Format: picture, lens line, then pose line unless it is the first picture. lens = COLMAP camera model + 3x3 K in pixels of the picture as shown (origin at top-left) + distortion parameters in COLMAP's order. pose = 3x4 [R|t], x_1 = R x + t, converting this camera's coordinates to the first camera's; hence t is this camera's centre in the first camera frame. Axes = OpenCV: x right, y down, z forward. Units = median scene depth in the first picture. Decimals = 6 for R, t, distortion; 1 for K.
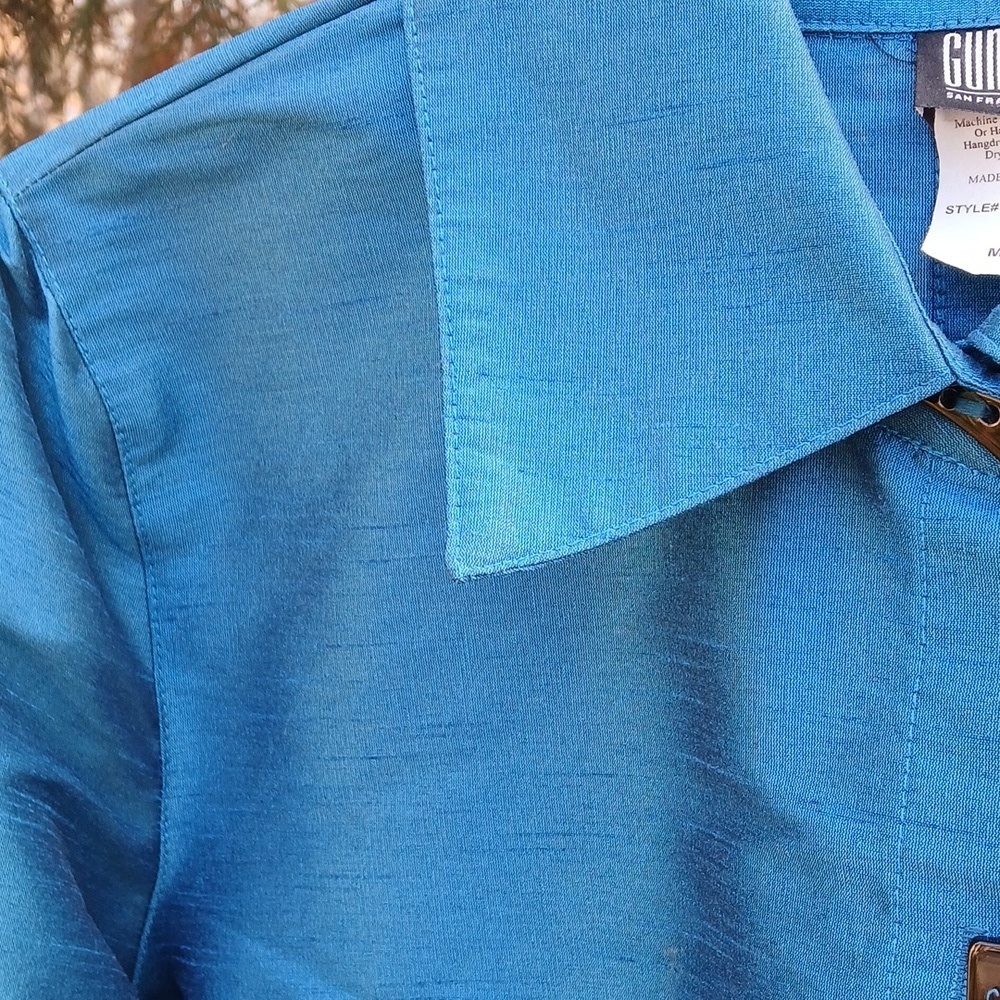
lens RADIAL K [[1761.1, 0, 500.0], [0, 1761.1, 498.0], [0, 0, 1]] dist [0.100668, 0.000000]
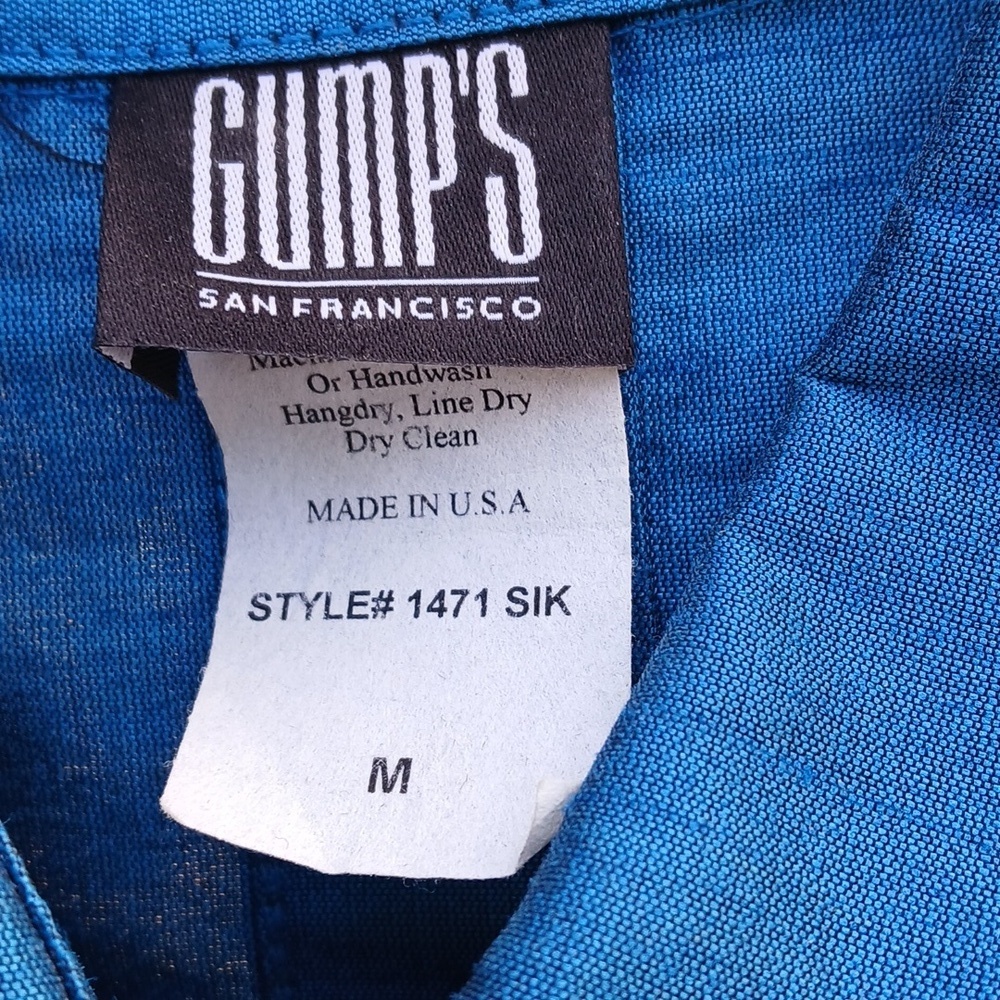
lens RADIAL K [[1761.1, 0, 498.7], [0, 1761.1, 500.5], [0, 0, 1]] dist [0.100668, 0.000000]
pose [[0.964196, -0.101081, 0.245170, 0.217418], [0.078979, 0.992009, 0.098388, -0.213287], [-0.253156, -0.075502, 0.964475, 0.666776]]
